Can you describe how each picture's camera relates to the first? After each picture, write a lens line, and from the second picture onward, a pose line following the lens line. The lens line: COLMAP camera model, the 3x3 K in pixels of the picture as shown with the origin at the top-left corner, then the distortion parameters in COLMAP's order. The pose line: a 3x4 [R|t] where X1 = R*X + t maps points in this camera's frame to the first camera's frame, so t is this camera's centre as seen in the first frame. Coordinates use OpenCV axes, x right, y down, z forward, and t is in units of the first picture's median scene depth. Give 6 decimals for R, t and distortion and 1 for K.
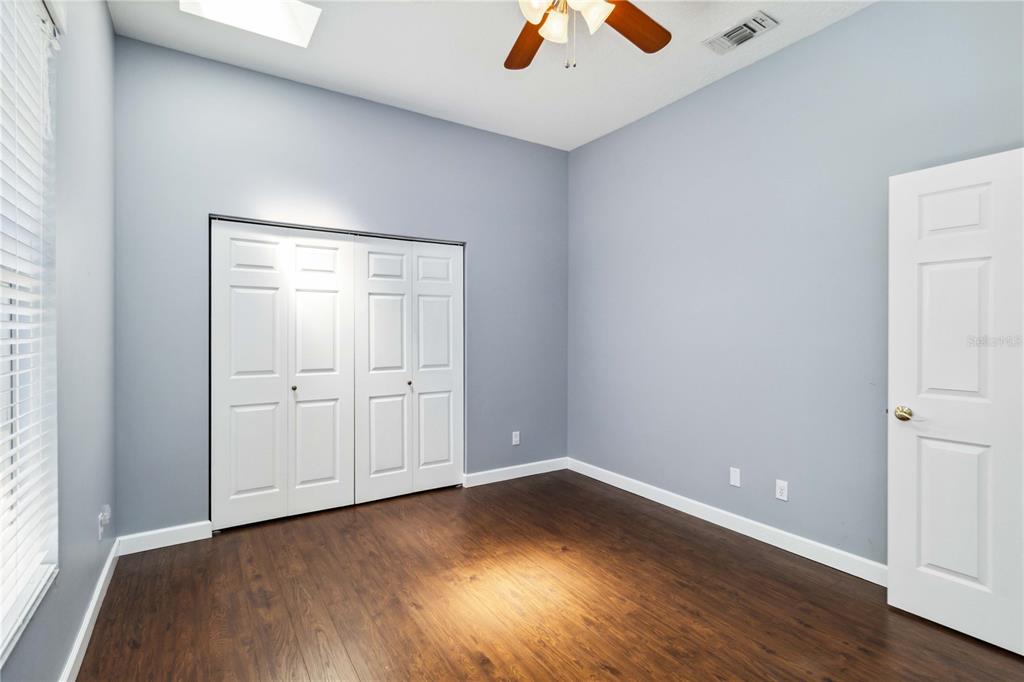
lens RADIAL K [[482.7, 0, 514.0], [0, 482.7, 337.9], [0, 0, 1]] dist [-0.003974, 0.000447]
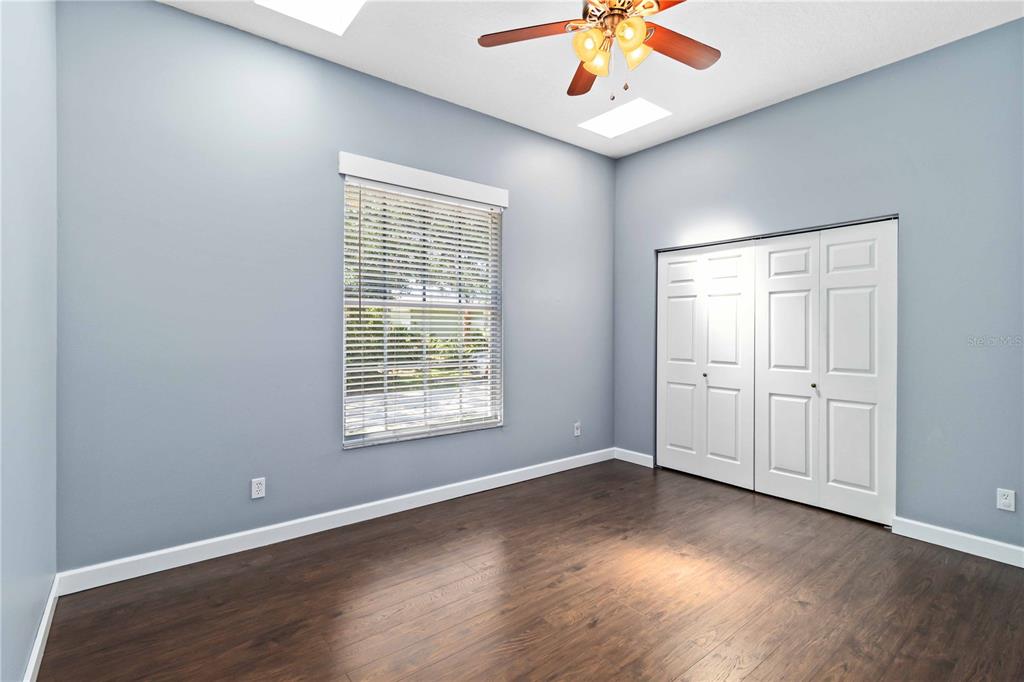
lens RADIAL K [[482.7, 0, 510.5], [0, 482.7, 337.8], [0, 0, 1]] dist [-0.003974, 0.000447]
pose [[0.089892, 0.018391, -0.995782, 0.736775], [-0.015309, 0.999737, 0.017082, -0.005216], [0.995834, 0.013709, 0.090150, 0.386623]]
